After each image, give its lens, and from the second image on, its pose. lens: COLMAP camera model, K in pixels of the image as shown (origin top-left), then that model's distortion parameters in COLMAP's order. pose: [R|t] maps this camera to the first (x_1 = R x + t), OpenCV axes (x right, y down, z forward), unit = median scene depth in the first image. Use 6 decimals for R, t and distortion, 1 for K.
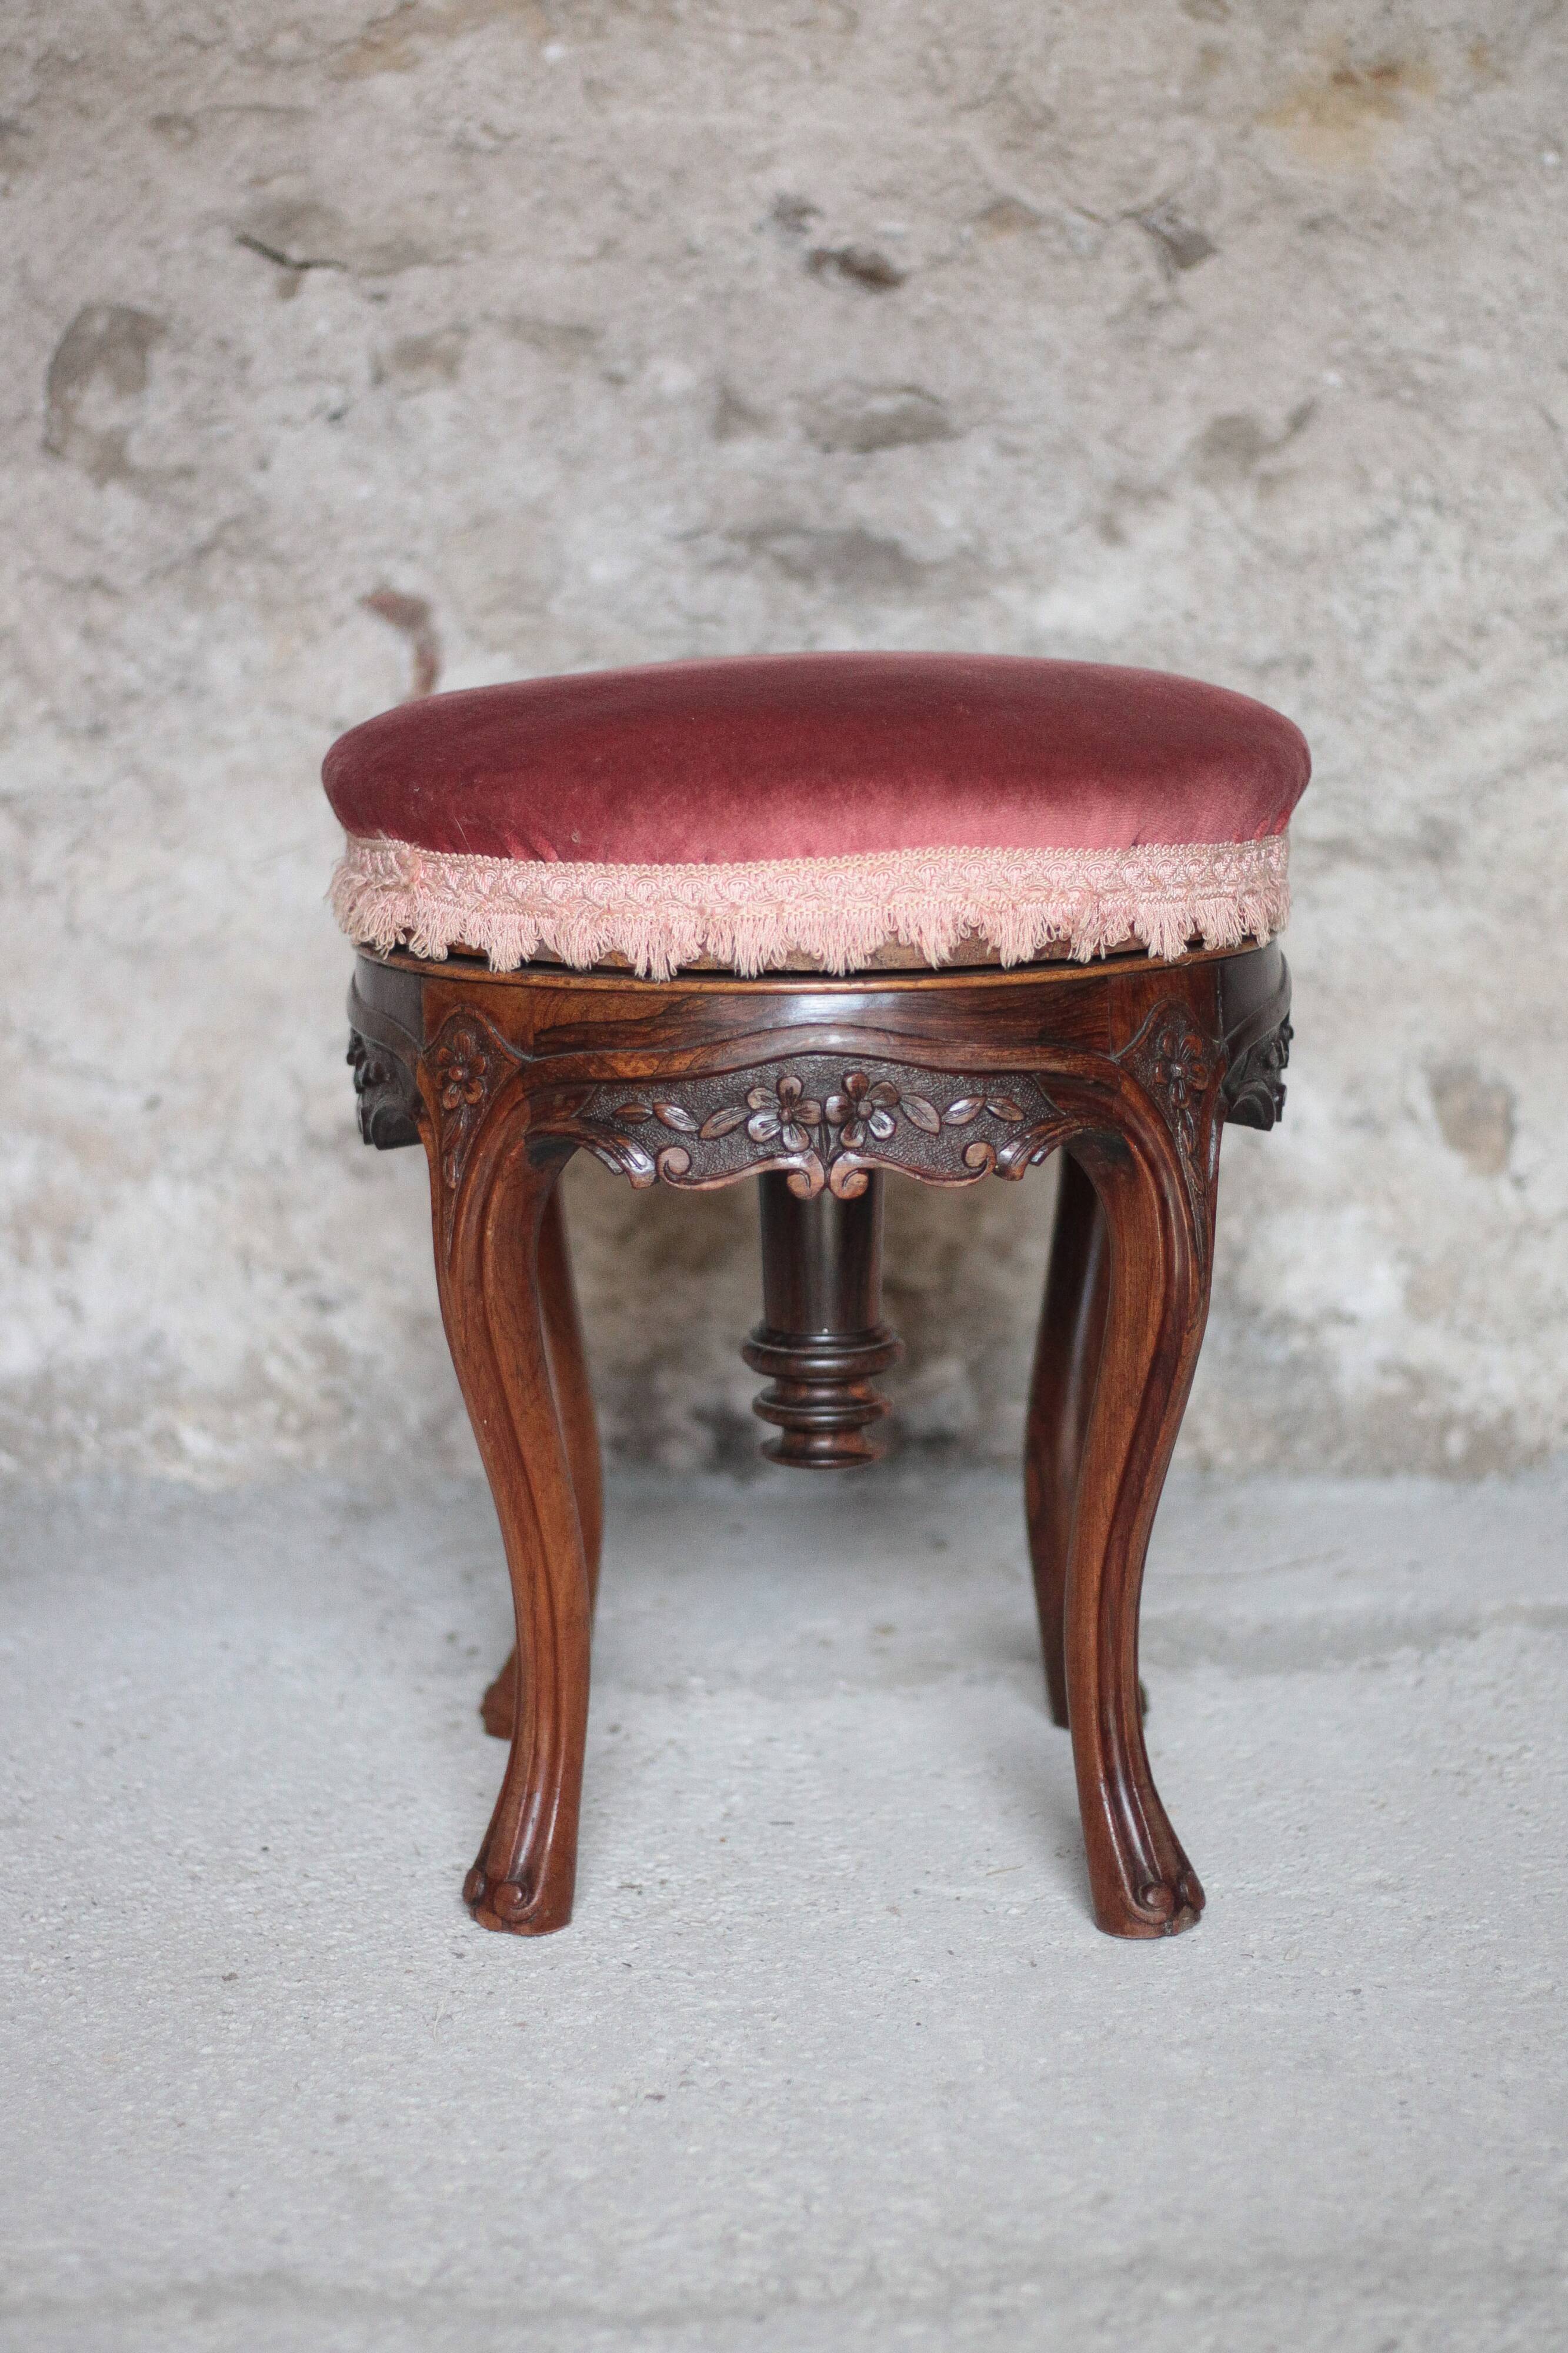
lens RADIAL K [[4578.1, 0, 787.8], [0, 4578.1, 1178.9], [0, 0, 1]] dist [-0.125282, 0.031572]
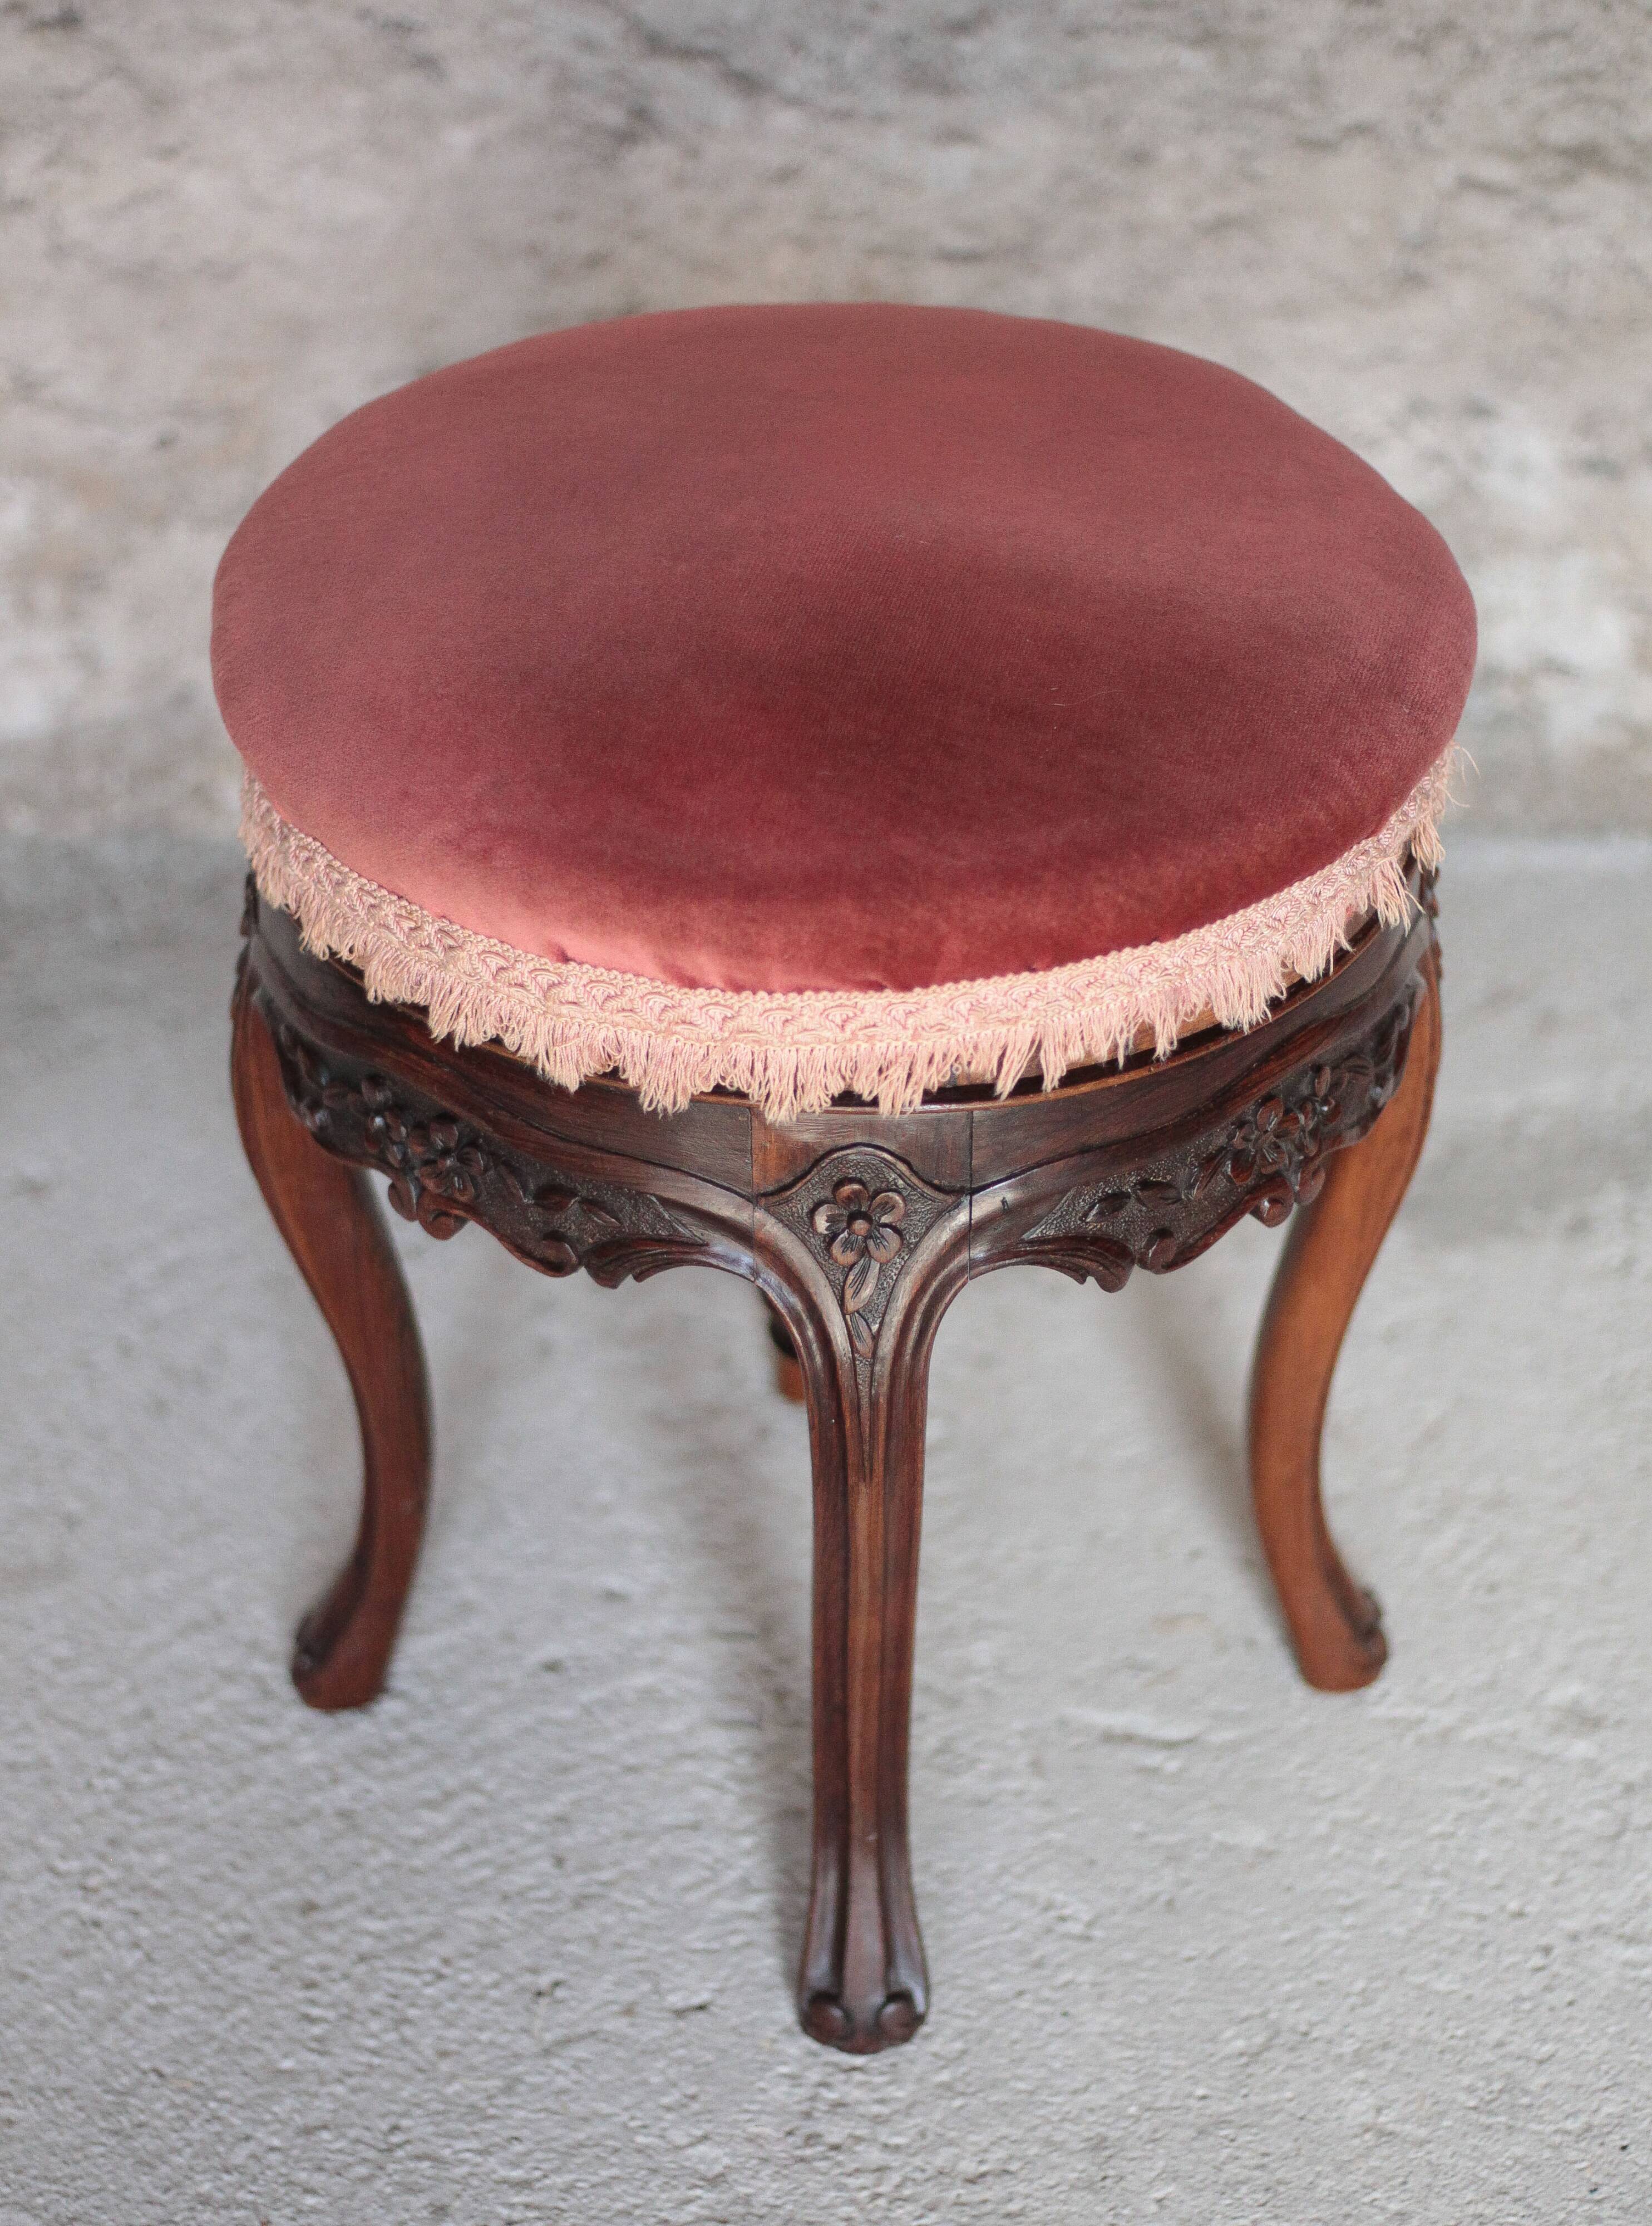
lens RADIAL K [[4707.4, 0, 827.1], [0, 4707.4, 1236.8], [0, 0, 1]] dist [-0.115342, -0.087931]
pose [[0.999909, 0.001190, -0.013439, -0.004768], [0.004649, 0.904701, 0.426022, -0.261308], [0.012665, -0.426046, 0.904613, 0.159230]]
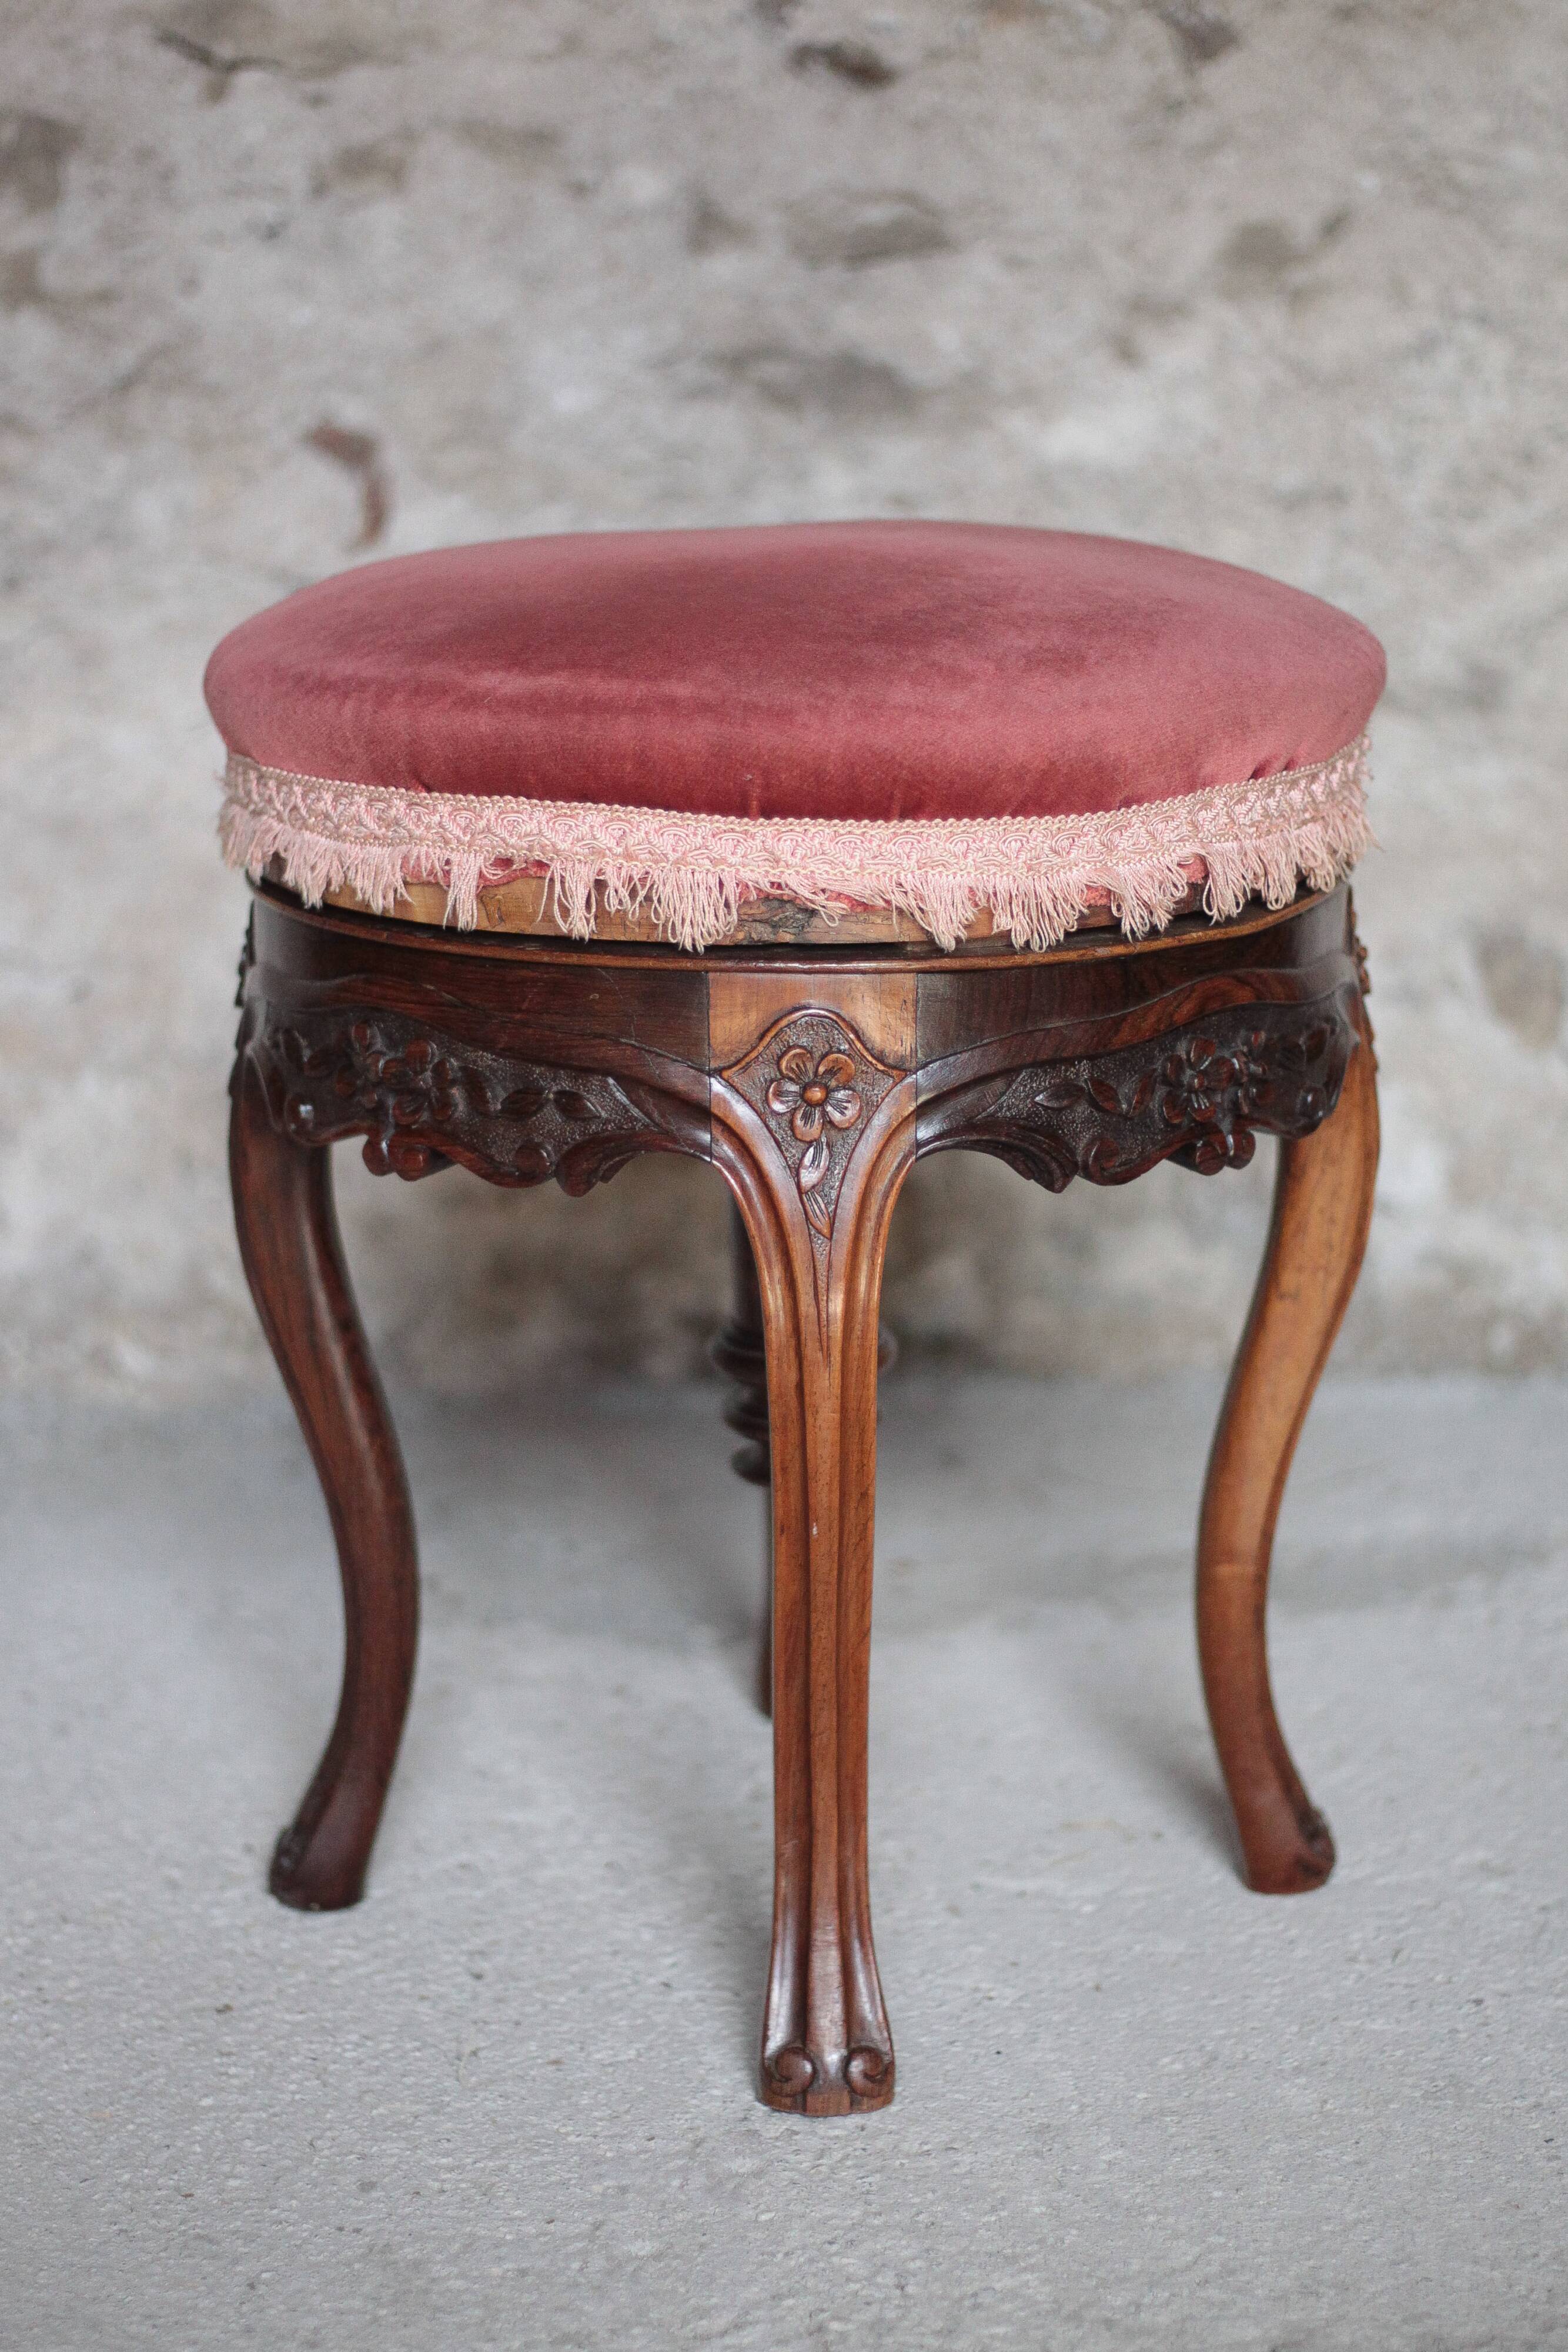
lens RADIAL K [[4661.6, 0, 785.1], [0, 4661.6, 1176.3], [0, 0, 1]] dist [-0.124773, -0.011218]
pose [[0.999407, -0.014866, 0.031053, -0.028841], [0.013367, 0.998761, 0.047939, -0.023170], [-0.031727, -0.047496, 0.998367, 0.070859]]
